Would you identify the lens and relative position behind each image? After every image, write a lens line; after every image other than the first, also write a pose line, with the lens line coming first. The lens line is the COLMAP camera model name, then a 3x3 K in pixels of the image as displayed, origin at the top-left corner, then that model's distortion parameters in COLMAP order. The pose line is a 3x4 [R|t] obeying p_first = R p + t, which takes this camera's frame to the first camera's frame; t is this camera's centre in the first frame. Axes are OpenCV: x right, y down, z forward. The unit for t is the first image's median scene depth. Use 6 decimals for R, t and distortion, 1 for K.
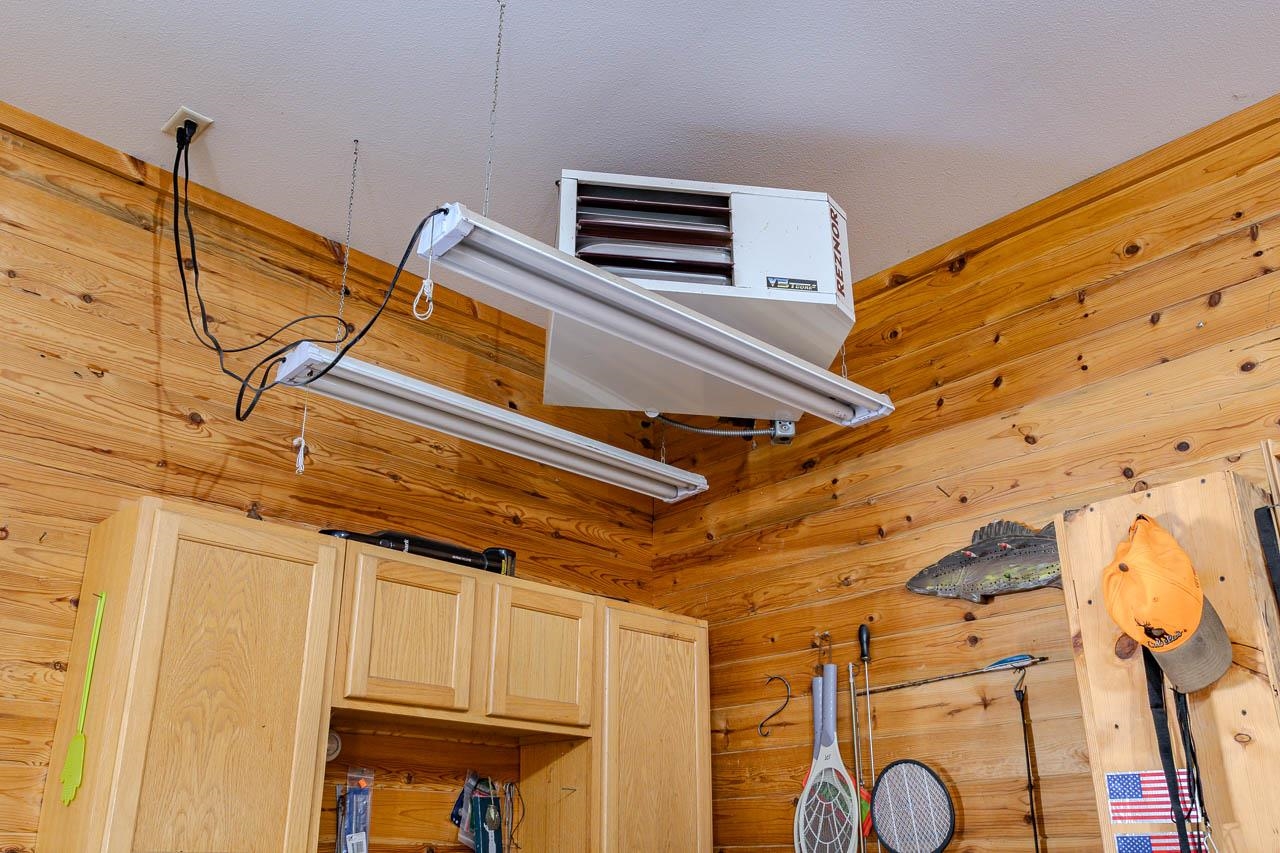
lens RADIAL K [[1131.3, 0, 641.6], [0, 1131.3, 432.4], [0, 0, 1]] dist [0.014244, 0.002472]
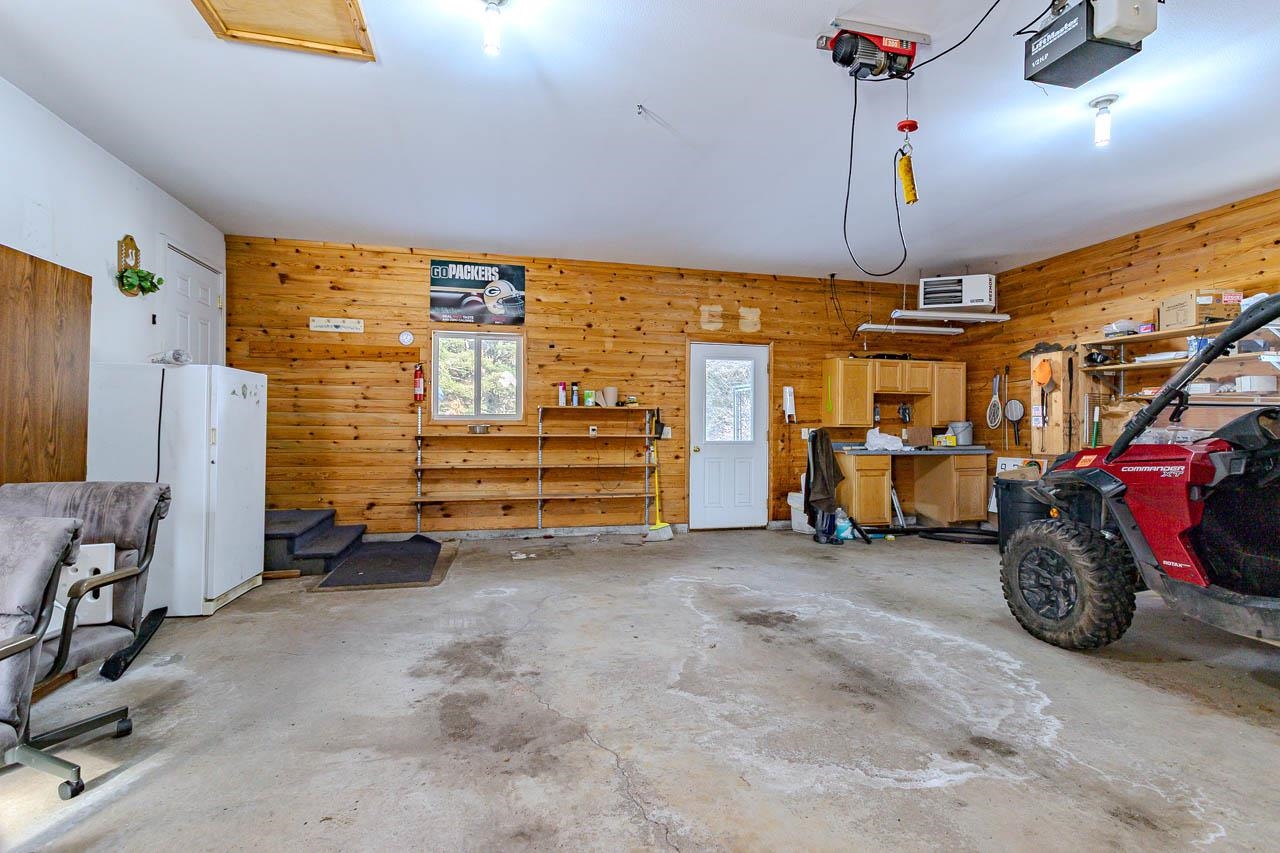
lens RADIAL K [[601.8, 0, 648.8], [0, 601.8, 423.5], [0, 0, 1]] dist [0.002475, 0.001341]
pose [[0.874789, 0.003684, -0.484490, 0.128269], [0.169751, 0.934257, 0.313605, -0.542468], [0.453794, -0.356581, 0.816652, -1.435047]]
